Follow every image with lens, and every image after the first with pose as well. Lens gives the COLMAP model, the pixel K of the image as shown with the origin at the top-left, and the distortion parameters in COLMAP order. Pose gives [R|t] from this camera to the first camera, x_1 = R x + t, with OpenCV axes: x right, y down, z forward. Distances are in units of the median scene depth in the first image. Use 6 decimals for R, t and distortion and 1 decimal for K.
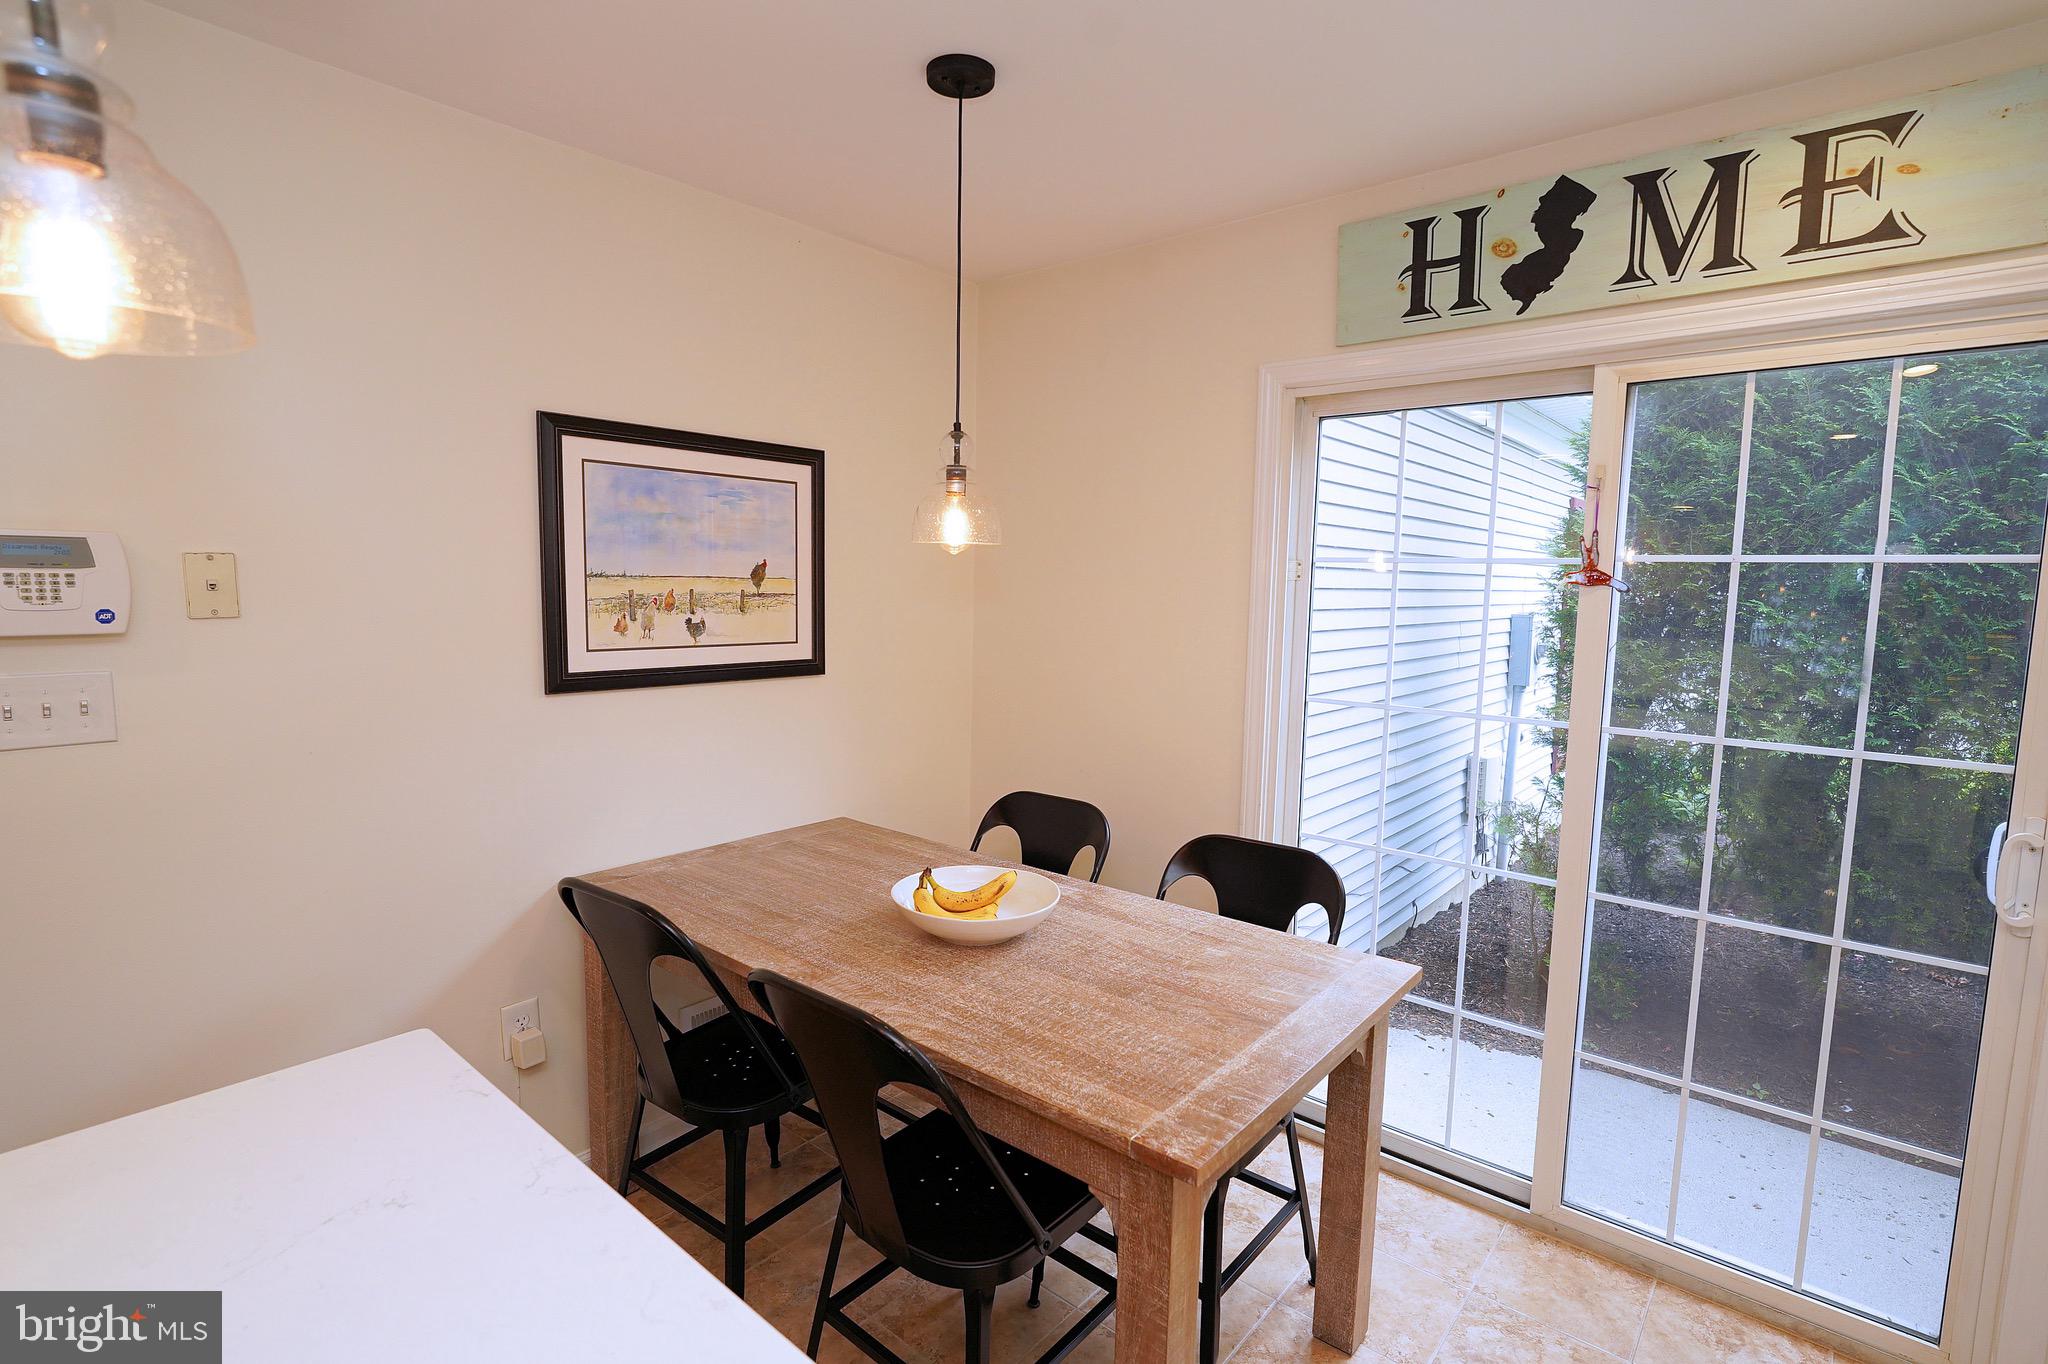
lens RADIAL K [[972.4, 0, 1021.3], [0, 972.4, 680.1], [0, 0, 1]] dist [-0.010197, -0.001242]
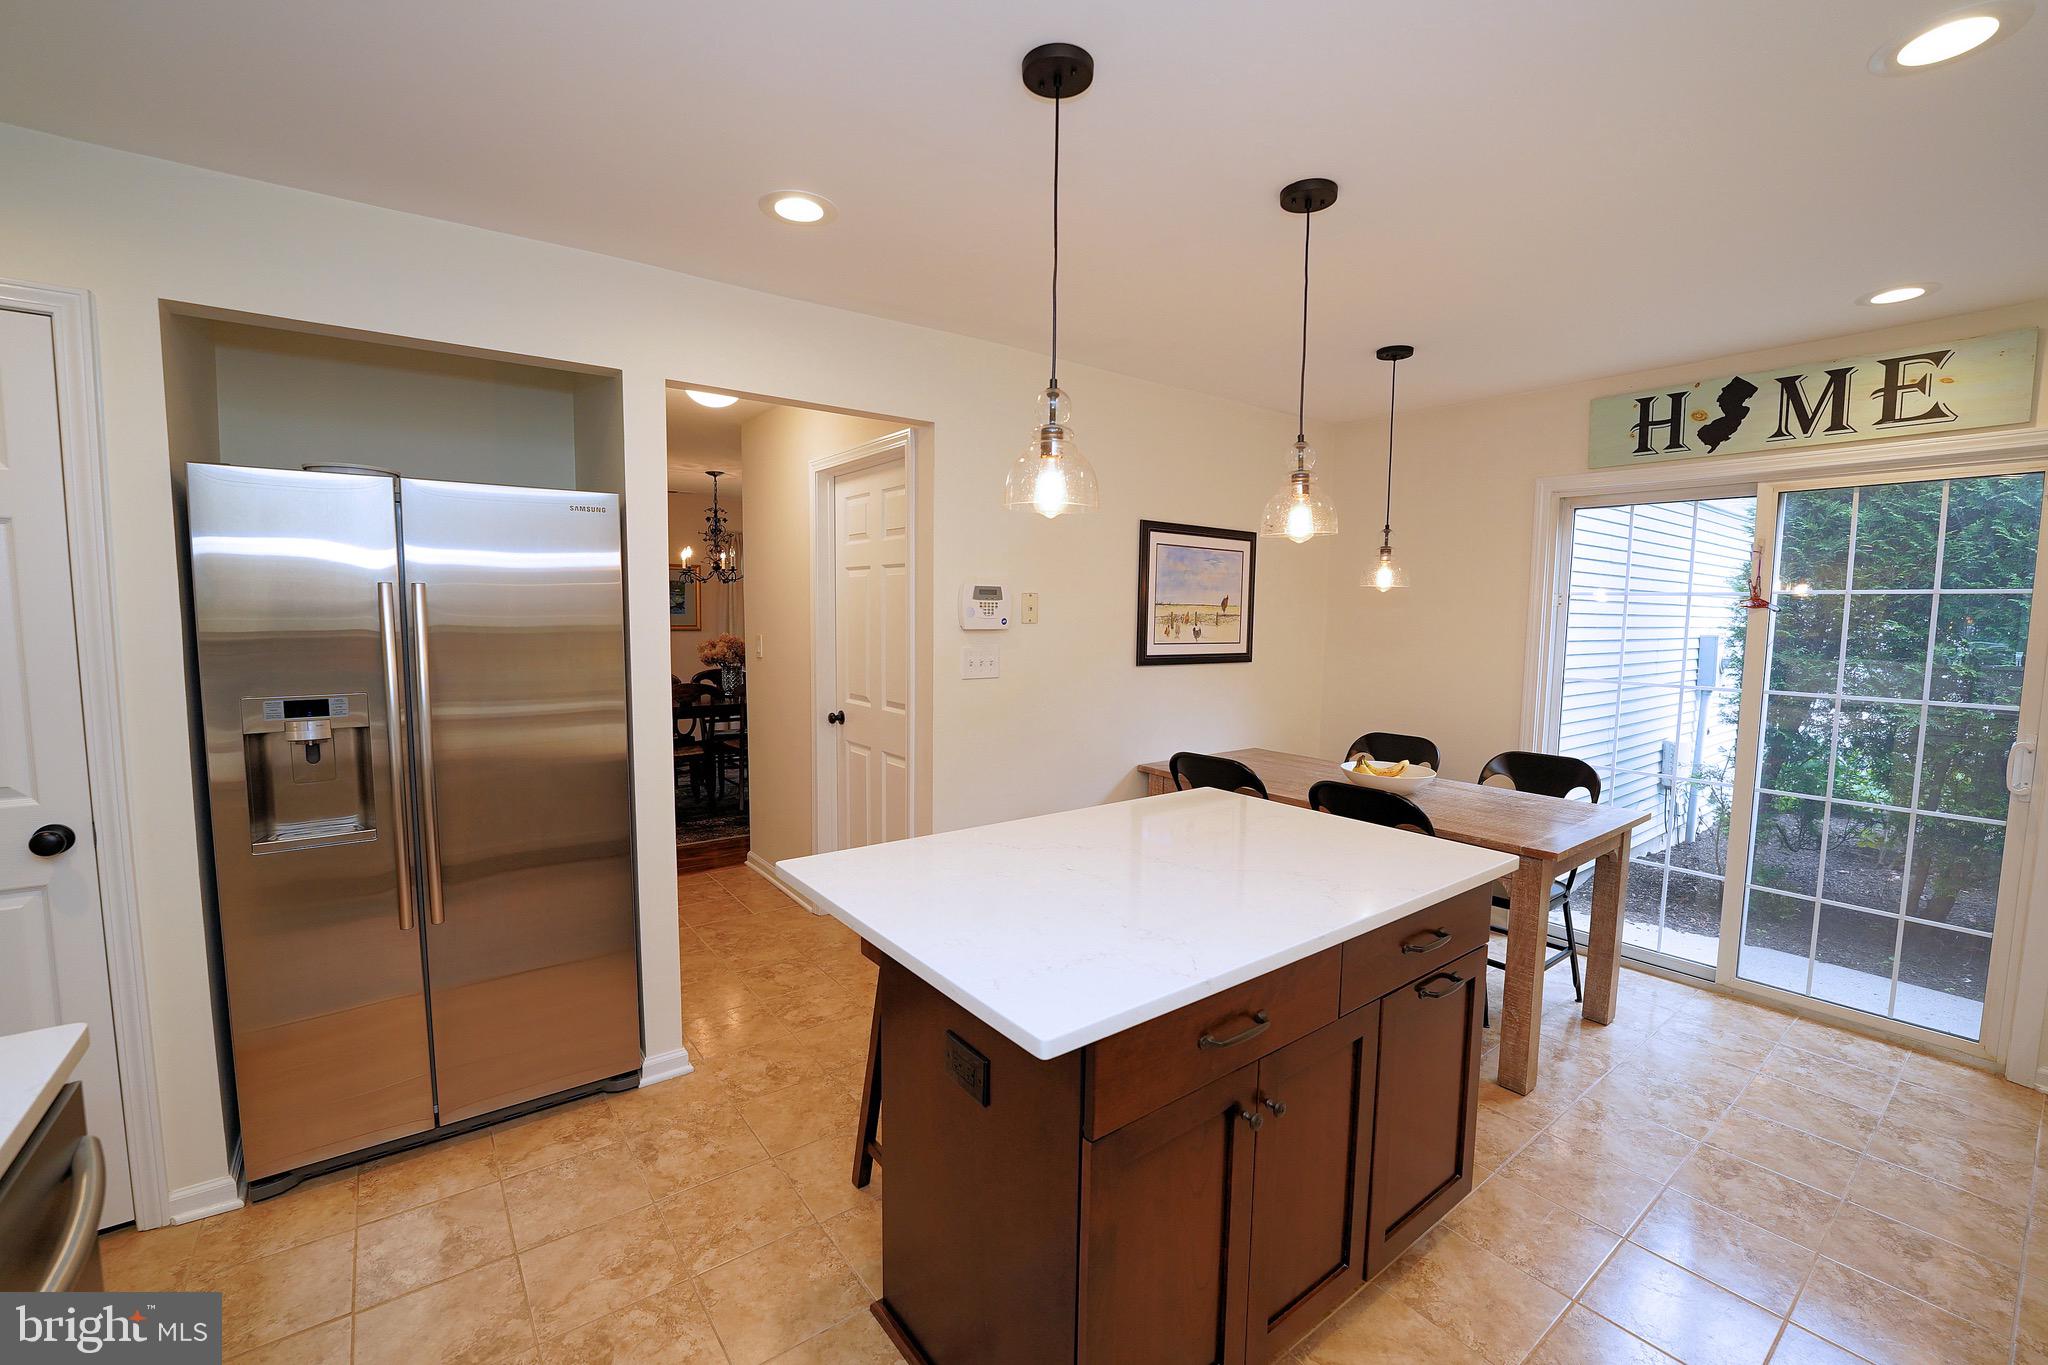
lens RADIAL K [[848.8, 0, 1037.1], [0, 848.8, 682.5], [0, 0, 1]] dist [-0.014384, -0.000006]
pose [[0.980608, 0.013863, -0.195488, -0.367510], [-0.018080, 0.999640, -0.019803, 0.086797], [0.195143, 0.022953, 0.980506, -0.703520]]
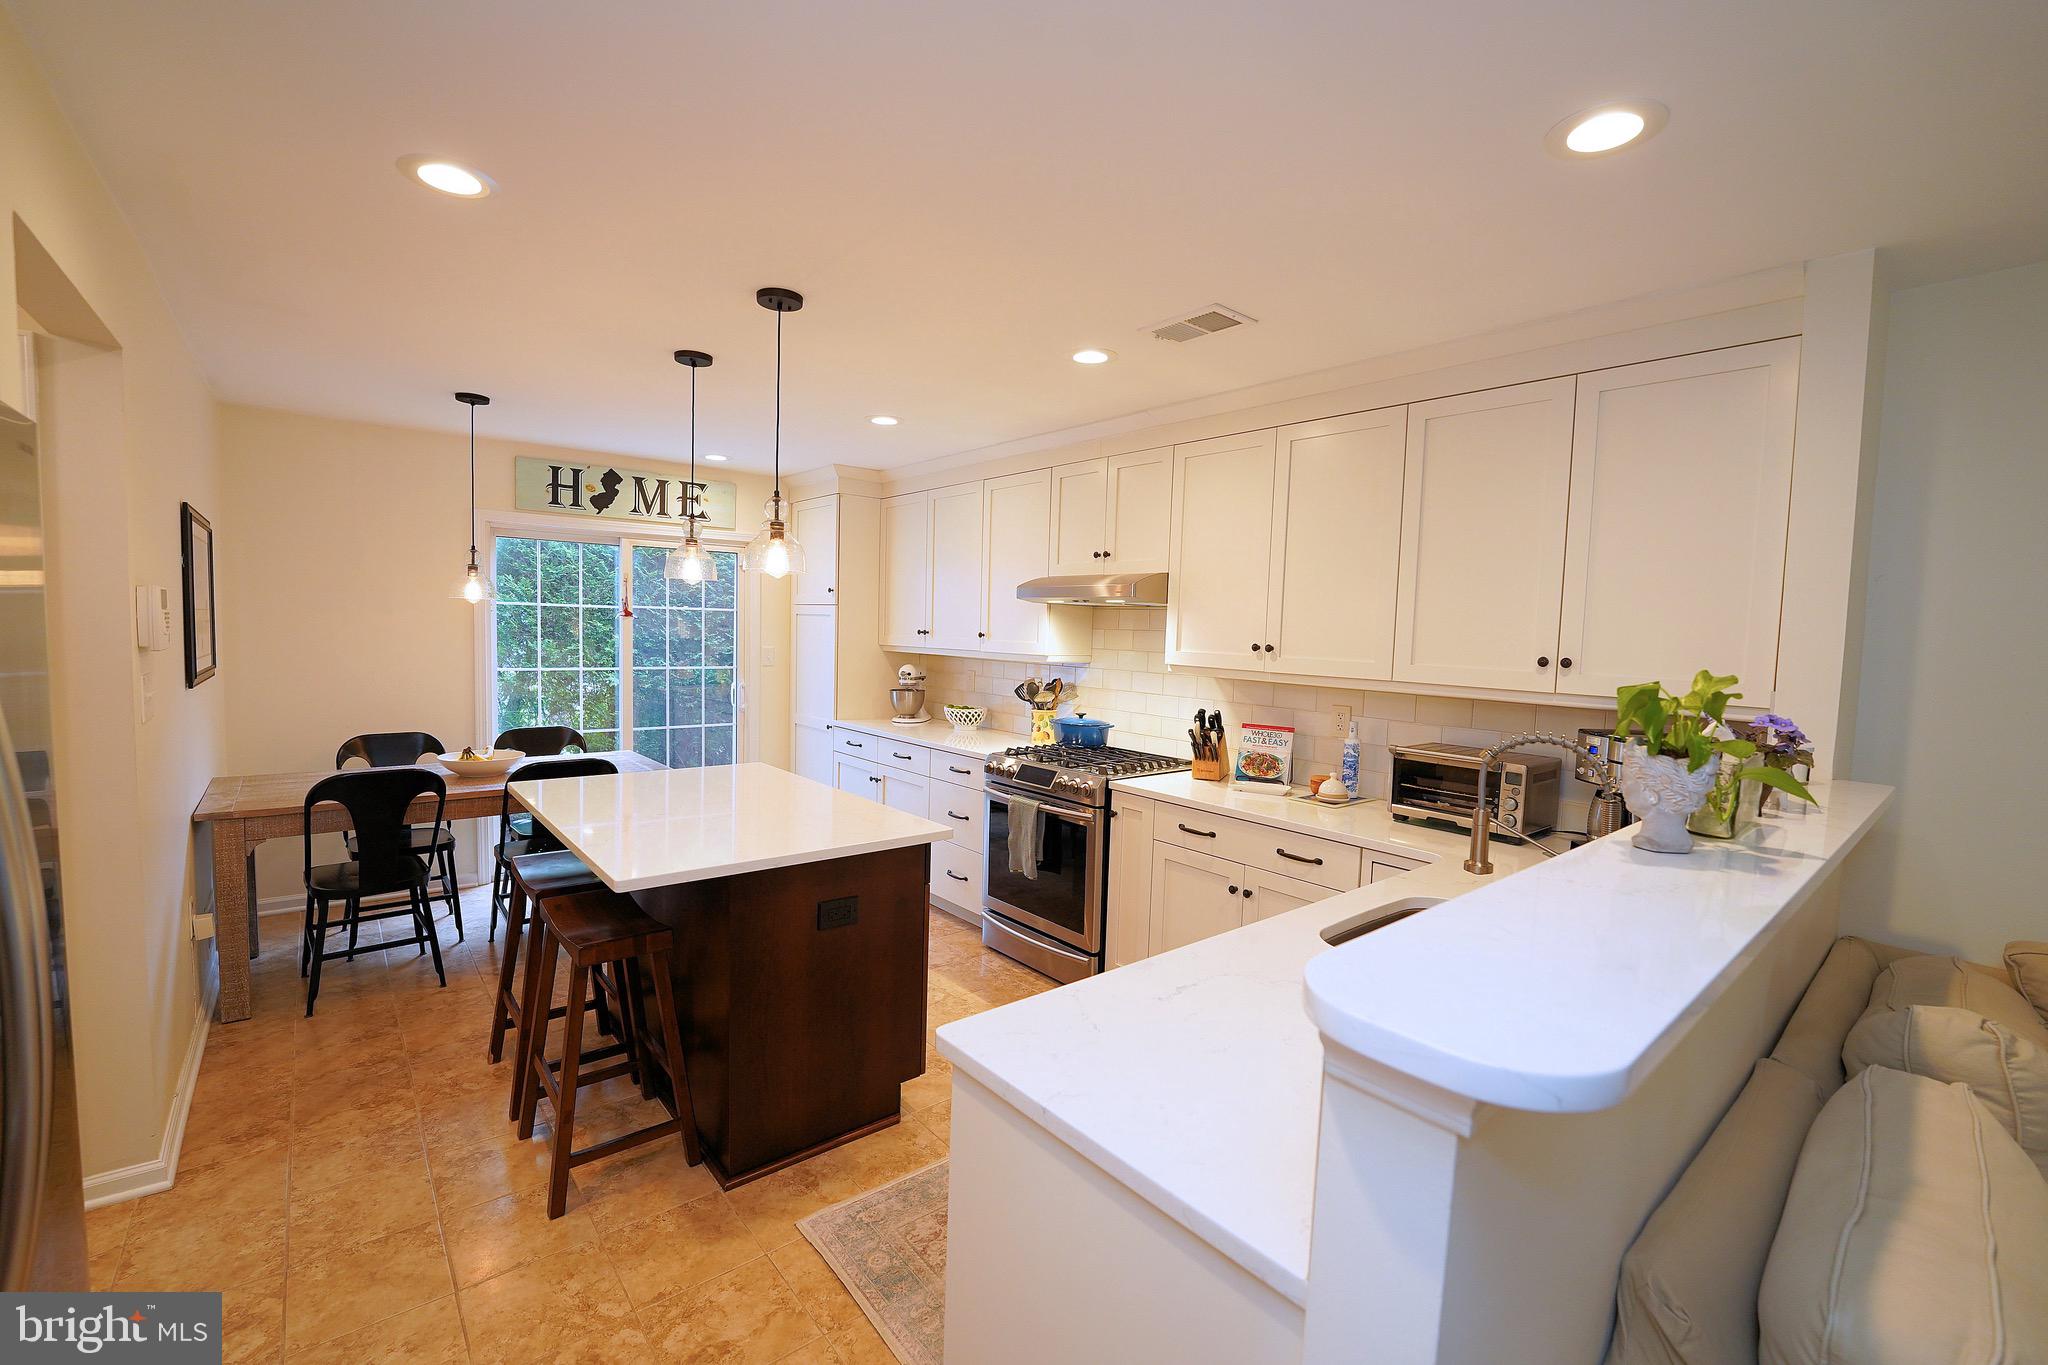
lens RADIAL K [[848.8, 0, 1012.7], [0, 848.8, 684.6], [0, 0, 1]] dist [-0.014384, -0.000006]
pose [[0.173842, -0.078970, 0.981602, -1.577753], [0.079951, 0.994621, 0.065858, 0.024829], [-0.981523, 0.067031, 0.179220, -0.494638]]
